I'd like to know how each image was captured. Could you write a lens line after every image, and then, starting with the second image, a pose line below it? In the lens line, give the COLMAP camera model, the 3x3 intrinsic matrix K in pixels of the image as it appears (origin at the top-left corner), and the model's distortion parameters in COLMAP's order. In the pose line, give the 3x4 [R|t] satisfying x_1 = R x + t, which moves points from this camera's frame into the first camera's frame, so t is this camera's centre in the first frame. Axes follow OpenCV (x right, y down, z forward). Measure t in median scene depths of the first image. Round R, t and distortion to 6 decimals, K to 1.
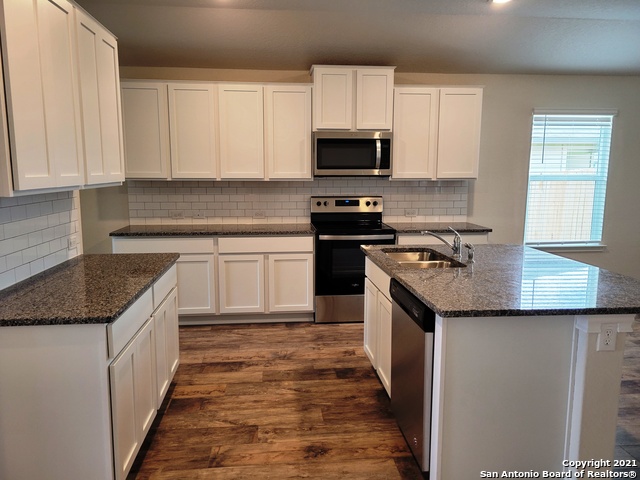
lens RADIAL K [[482.5, 0, 318.6], [0, 482.5, 237.2], [0, 0, 1]] dist [0.042249, -0.023498]
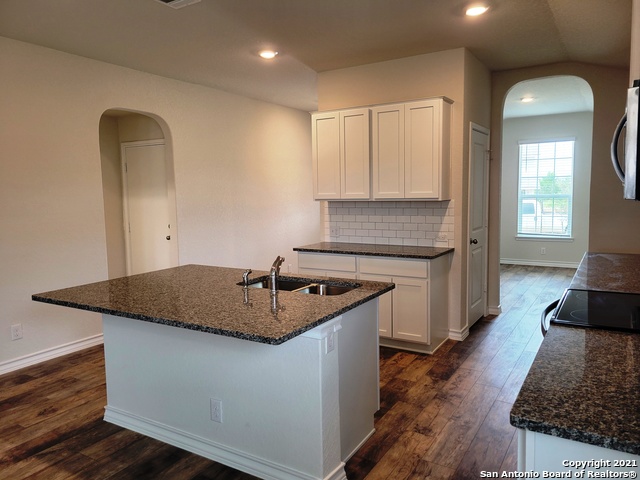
lens RADIAL K [[482.5, 0, 314.9], [0, 482.5, 238.4], [0, 0, 1]] dist [0.042249, -0.023498]
pose [[-0.604449, 0.084989, -0.792097, 0.624424], [-0.097316, 0.978969, 0.179302, -0.146262], [0.790678, 0.185463, -0.583466, 1.055793]]
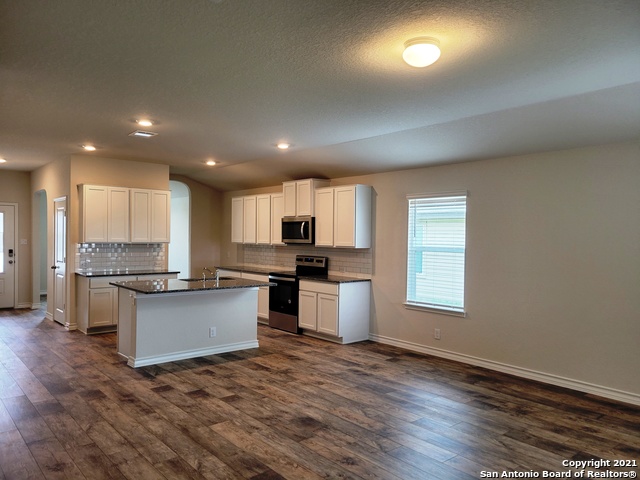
lens RADIAL K [[482.5, 0, 322.8], [0, 482.5, 243.5], [0, 0, 1]] dist [0.042249, -0.023498]
pose [[0.574381, 0.017475, -0.818402, 1.515776], [-0.127737, 0.989438, -0.068522, -0.022973], [0.808561, 0.143898, 0.570546, 0.119910]]
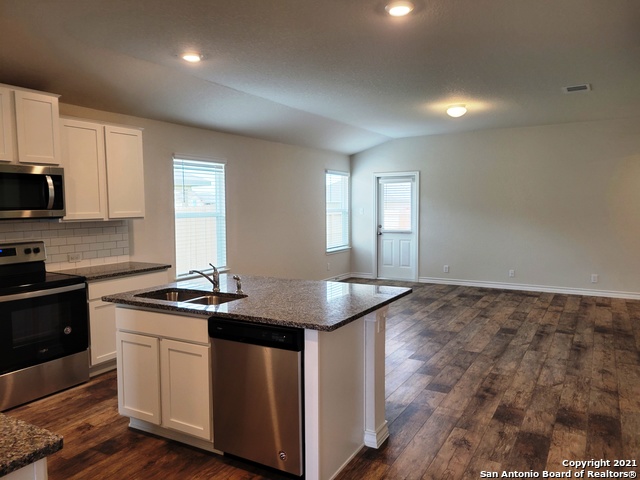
lens RADIAL K [[482.5, 0, 316.5], [0, 482.5, 243.3], [0, 0, 1]] dist [0.042249, -0.023498]
pose [[0.585079, -0.074622, 0.807536, -0.305115], [0.125269, 0.992122, 0.000919, -0.024159], [-0.801243, 0.100621, 0.589818, 0.122057]]
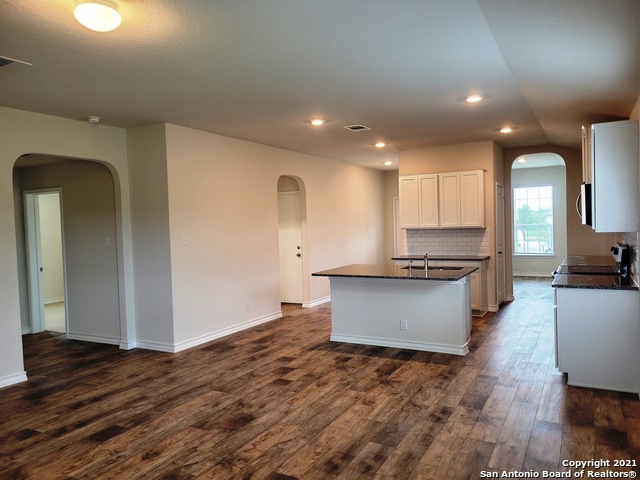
lens RADIAL K [[482.5, 0, 317.5], [0, 482.5, 241.3], [0, 0, 1]] dist [0.042249, -0.023498]
pose [[-0.567106, 0.043868, -0.822476, 1.385648], [-0.089758, 0.989342, 0.114658, -0.165484], [0.818739, 0.138847, -0.557124, 1.144604]]
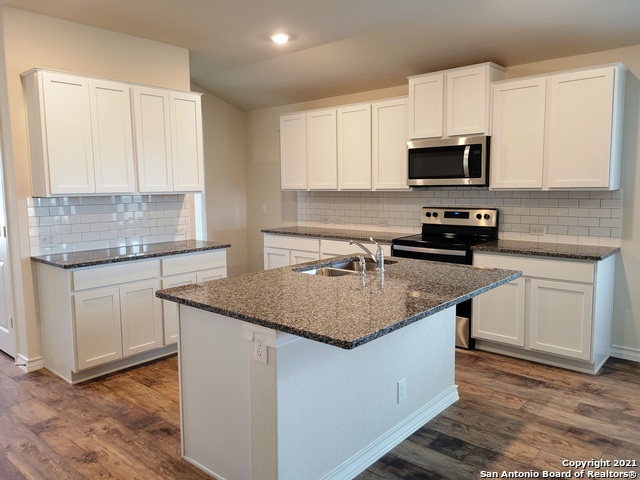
lens RADIAL K [[482.5, 0, 315.6], [0, 482.5, 234.2], [0, 0, 1]] dist [0.042249, -0.023498]
pose [[0.680407, 0.064830, -0.729961, 0.603068], [-0.089381, 0.995984, 0.005143, -0.015587], [0.727363, 0.061745, 0.683469, 0.181990]]
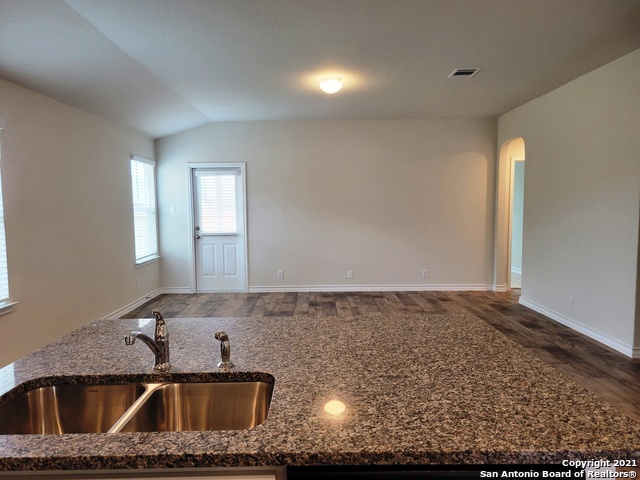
lens RADIAL K [[482.5, 0, 310.5], [0, 482.5, 246.9], [0, 0, 1]] dist [0.042249, -0.023498]
pose [[0.106067, -0.090761, 0.990208, -0.112977], [0.152646, 0.985508, 0.073980, -0.061731], [-0.982573, 0.143305, 0.118384, 0.536434]]
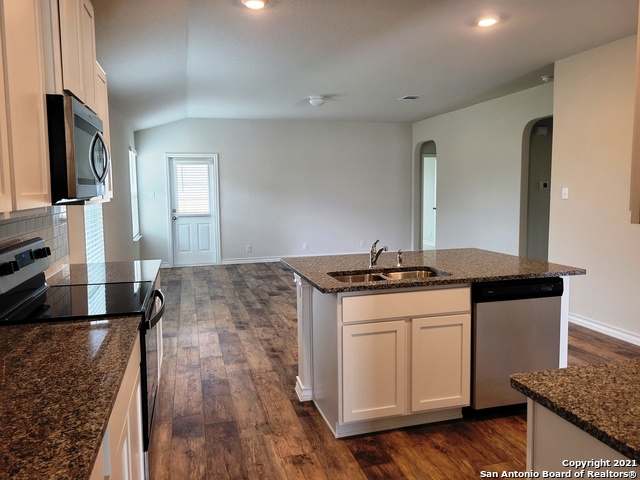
lens RADIAL K [[482.5, 0, 318.2], [0, 482.5, 230.9], [0, 0, 1]] dist [0.042249, -0.023498]
pose [[-0.166952, -0.089965, 0.981852, -0.474623], [0.150256, 0.981875, 0.115516, -0.117597], [-0.974449, 0.166815, -0.150408, 0.861756]]
